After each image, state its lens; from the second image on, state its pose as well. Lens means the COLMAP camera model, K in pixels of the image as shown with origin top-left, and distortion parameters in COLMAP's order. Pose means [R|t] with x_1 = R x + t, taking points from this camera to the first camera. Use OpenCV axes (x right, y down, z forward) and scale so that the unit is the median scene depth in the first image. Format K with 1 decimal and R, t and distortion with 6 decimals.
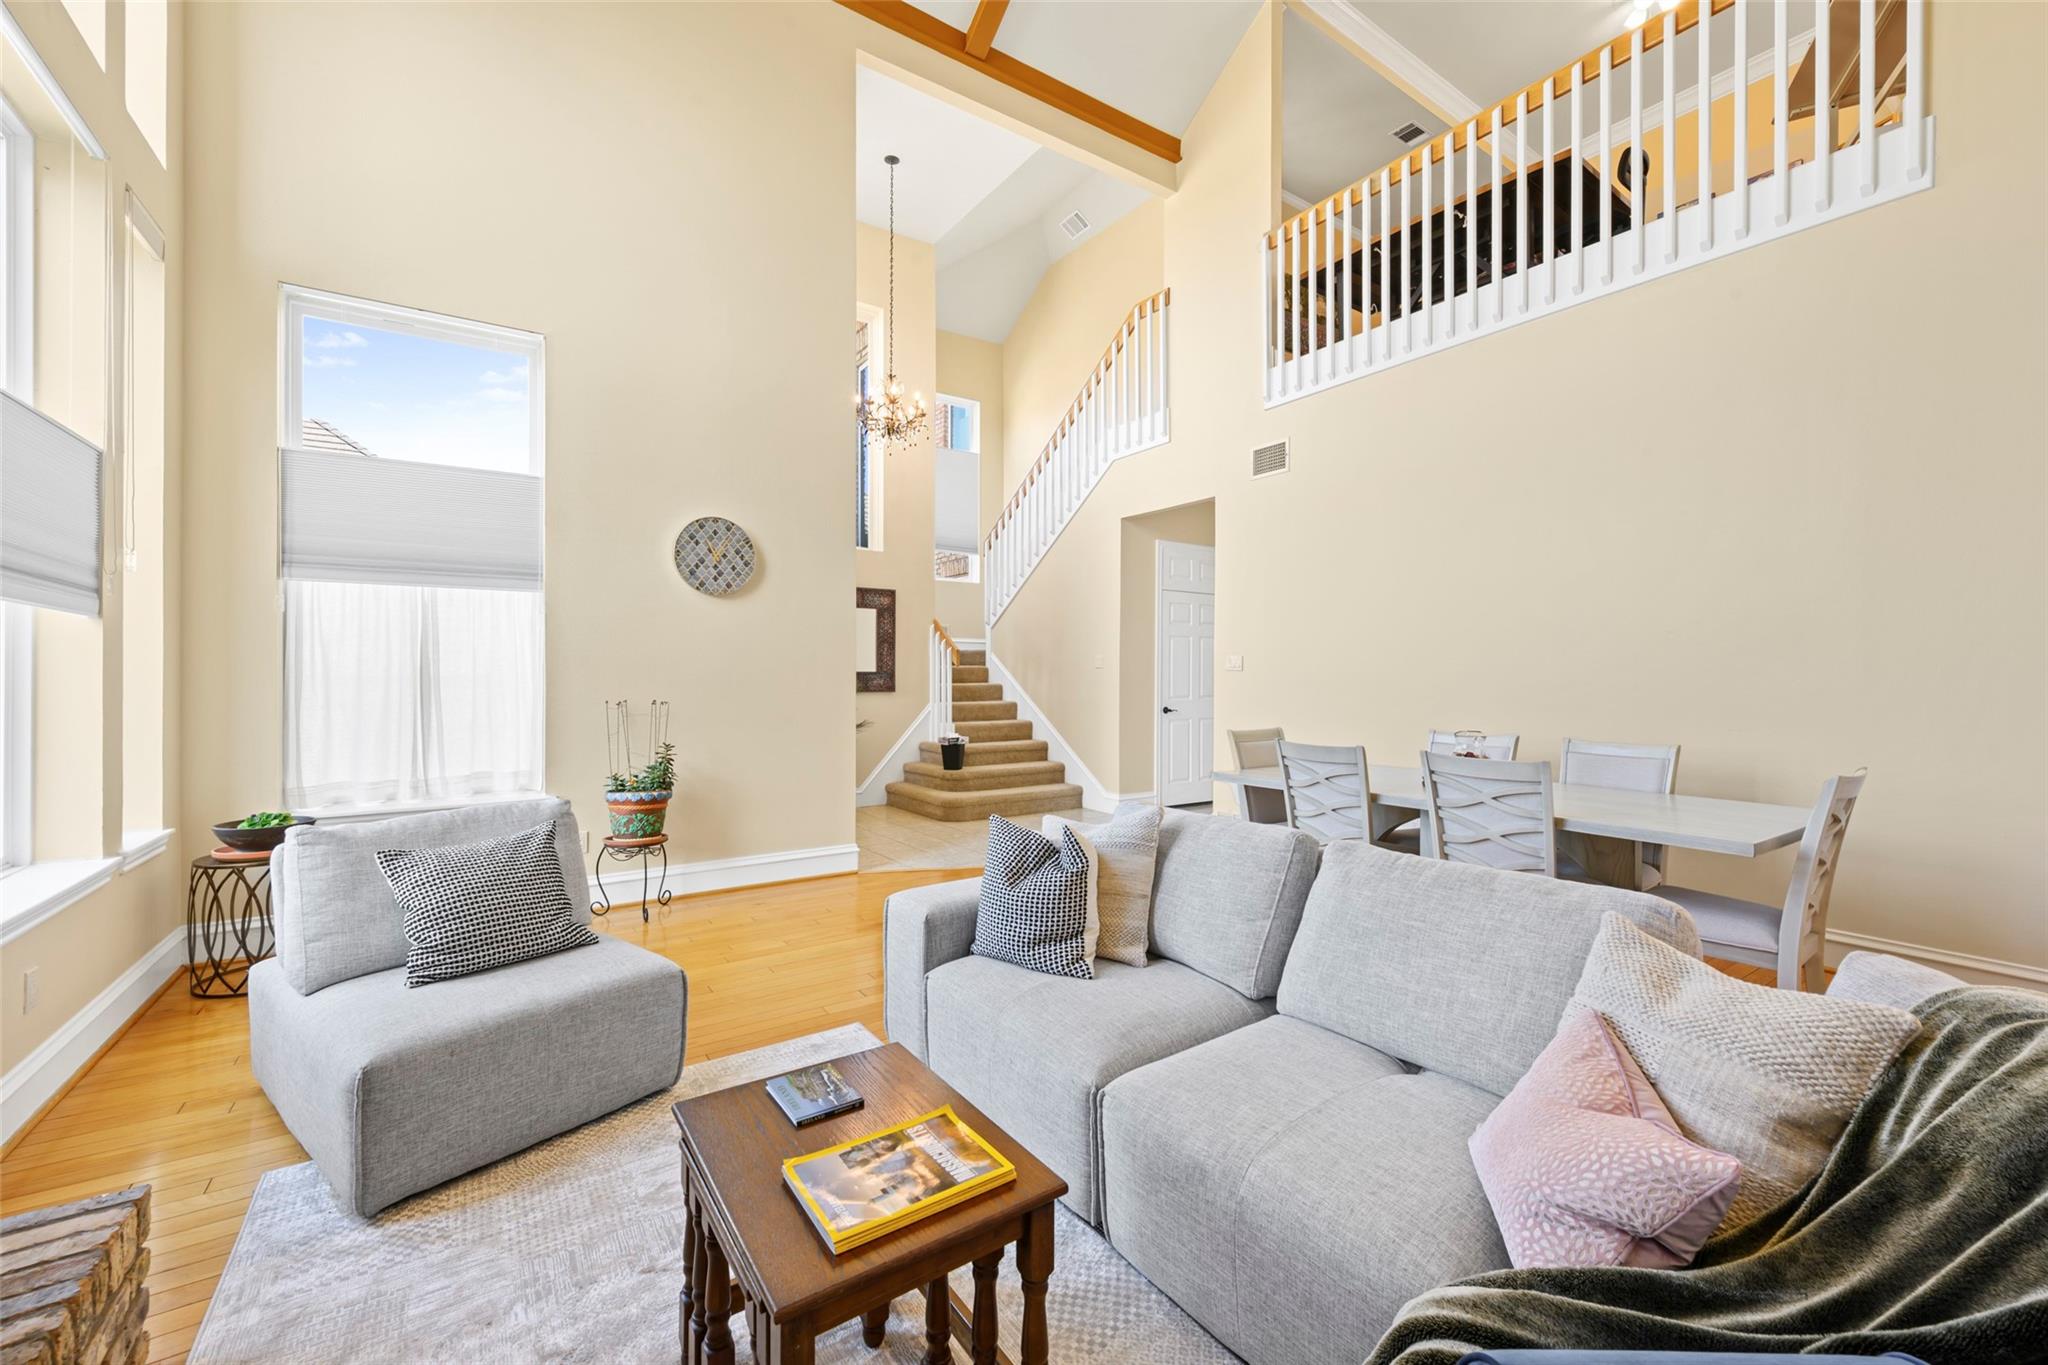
lens RADIAL K [[815.1, 0, 1025.7], [0, 815.1, 678.6], [0, 0, 1]] dist [-0.001584, 0.000663]
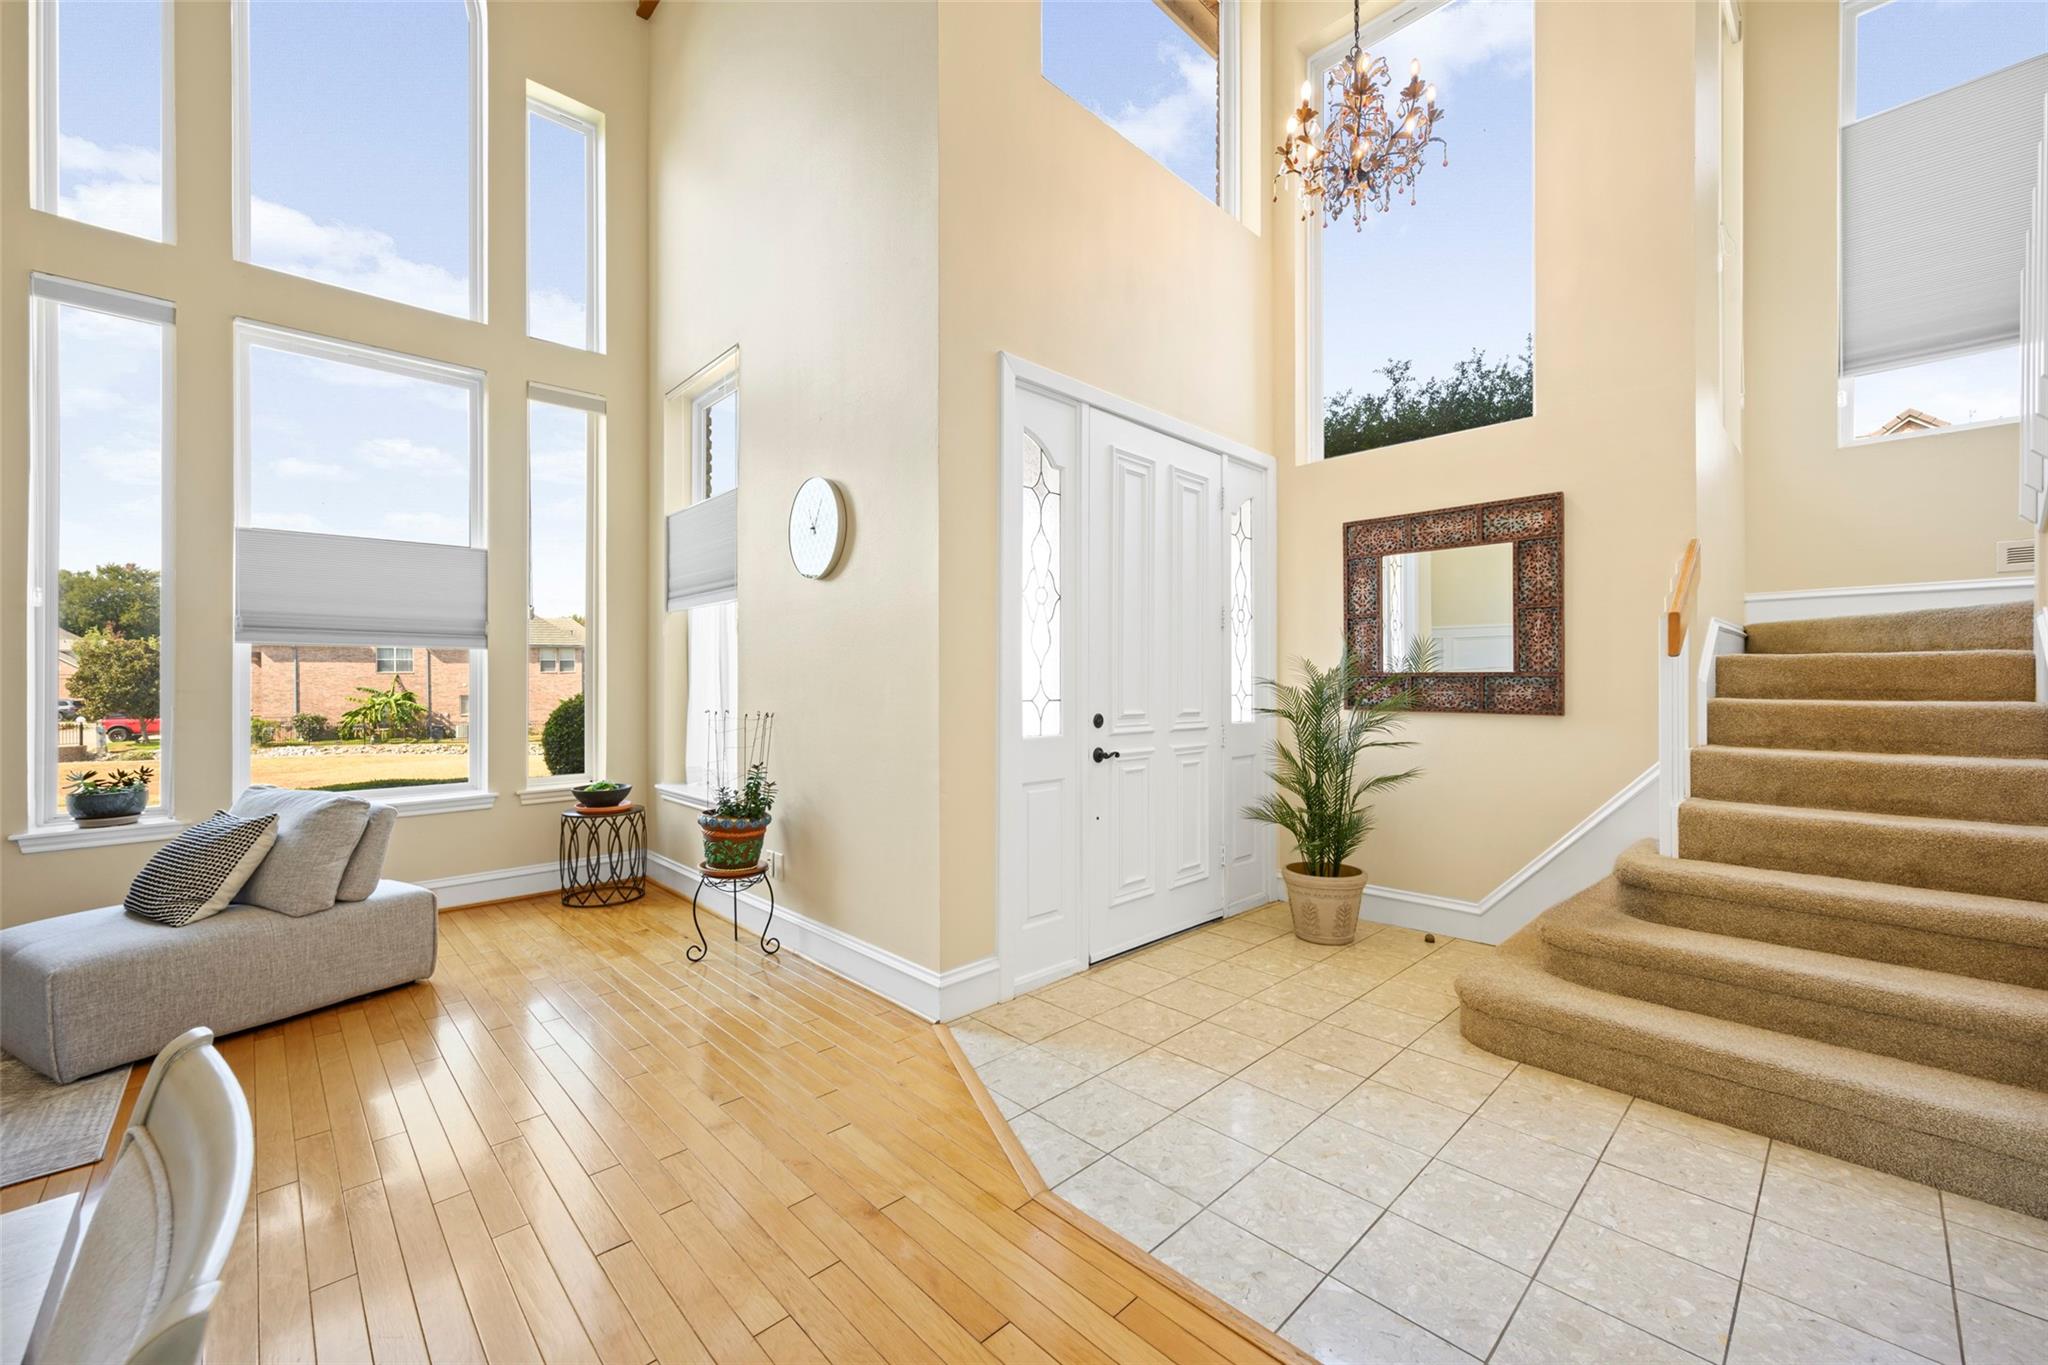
lens RADIAL K [[815.1, 0, 1020.7], [0, 815.1, 674.4], [0, 0, 1]] dist [-0.001584, 0.000663]
pose [[0.162677, -0.007822, -0.986648, 0.241480], [0.000956, 0.999969, -0.007770, -0.003638], [0.986679, 0.000321, 0.162679, 0.634363]]
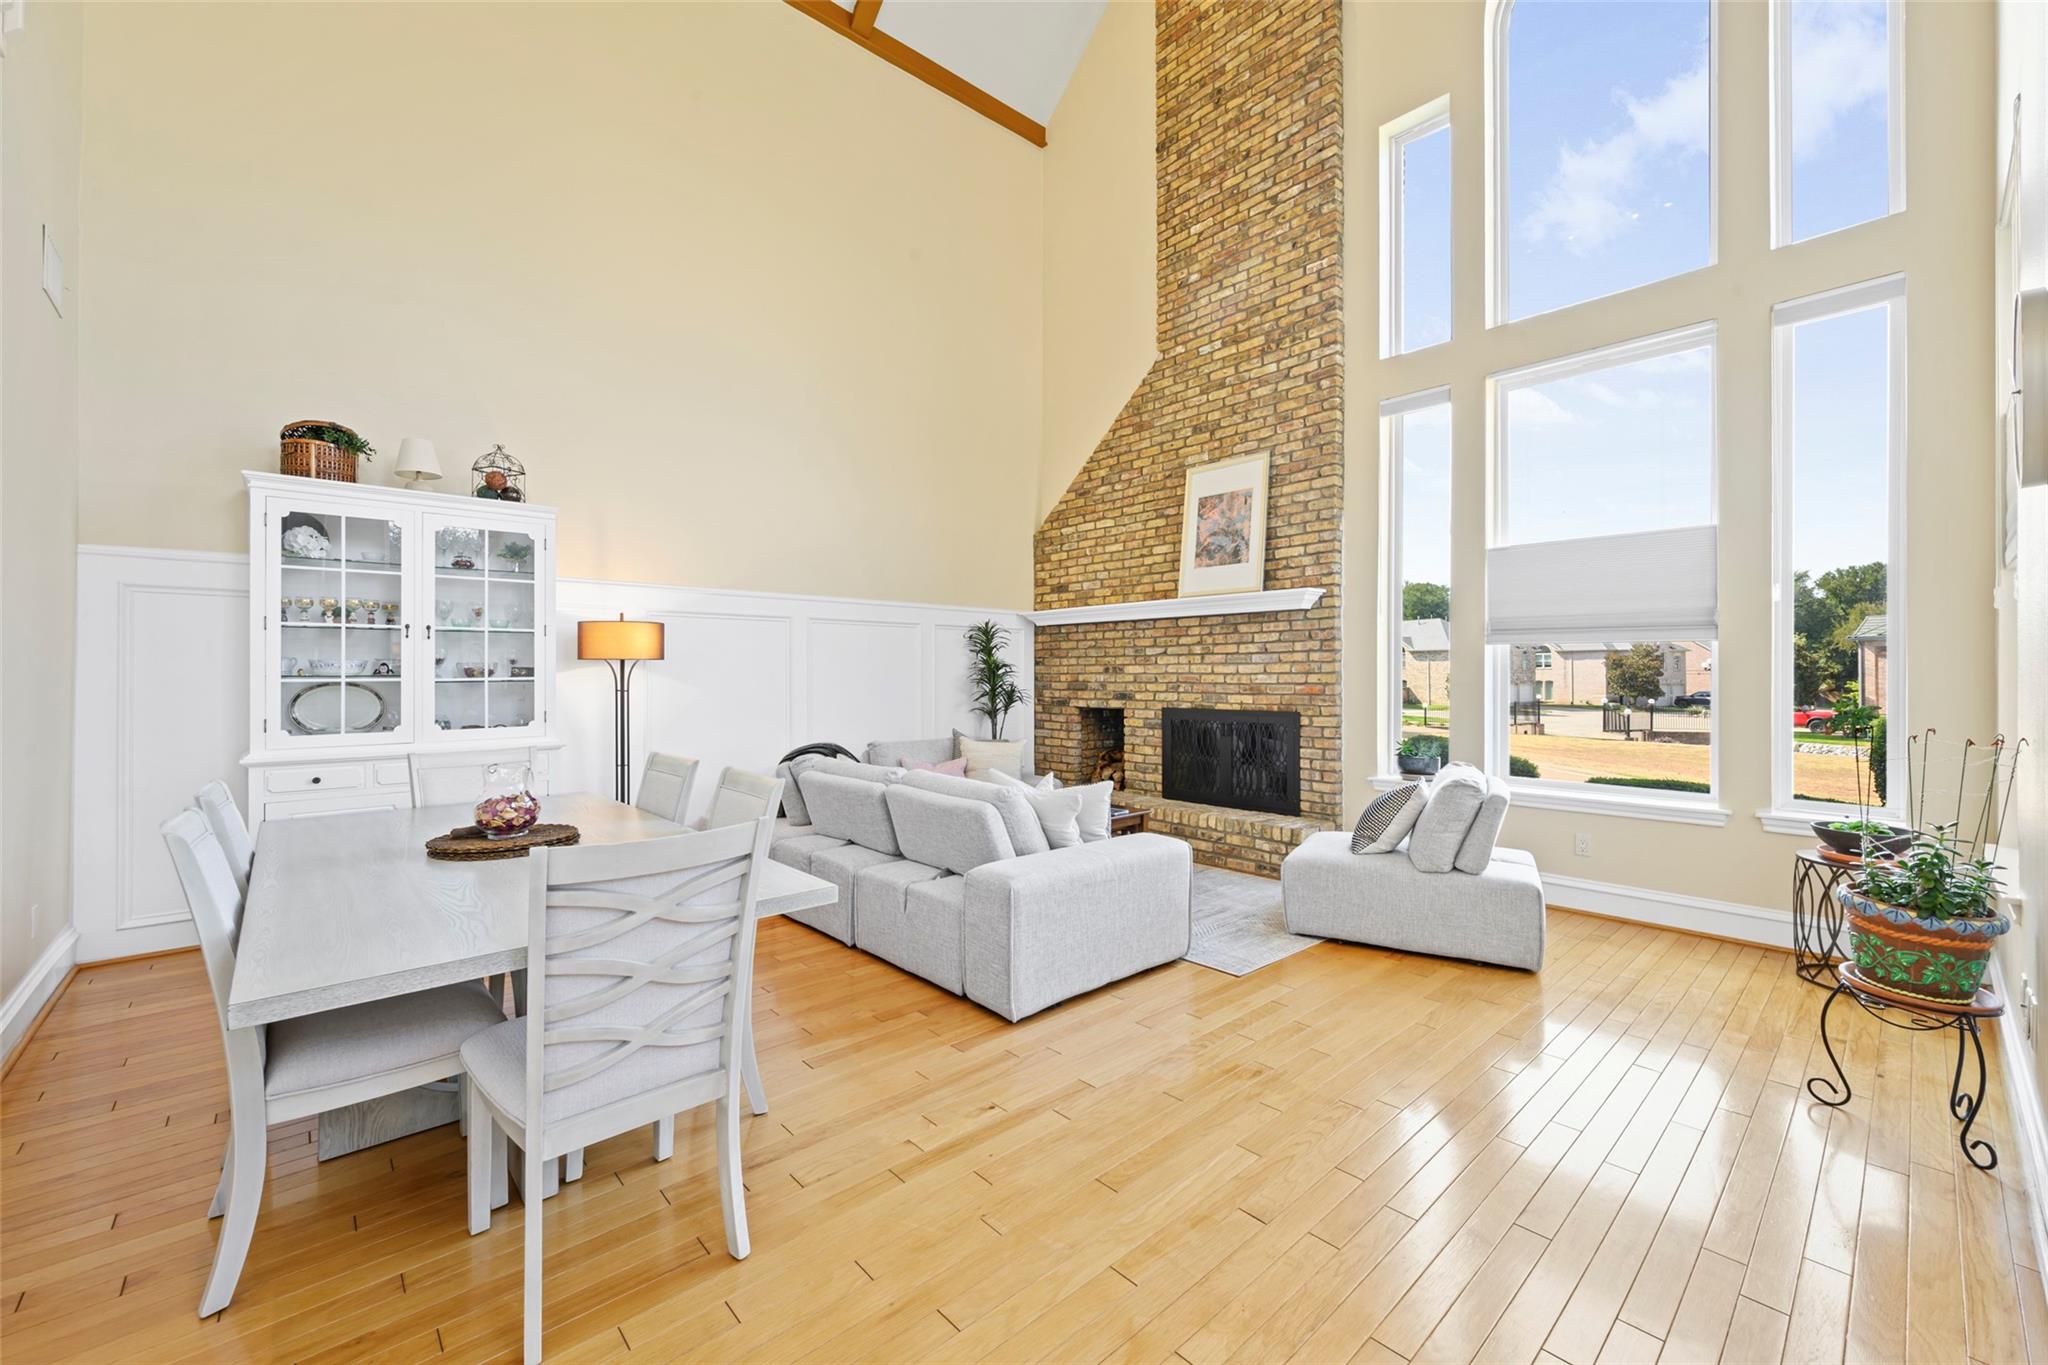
lens RADIAL K [[815.1, 0, 1017.9], [0, 815.1, 668.2], [0, 0, 1]] dist [-0.001584, 0.000663]
pose [[-0.990635, -0.006555, -0.136378, 0.096409], [-0.005990, 0.999972, -0.004550, -0.005073], [0.136404, -0.003691, -0.990646, 0.791533]]
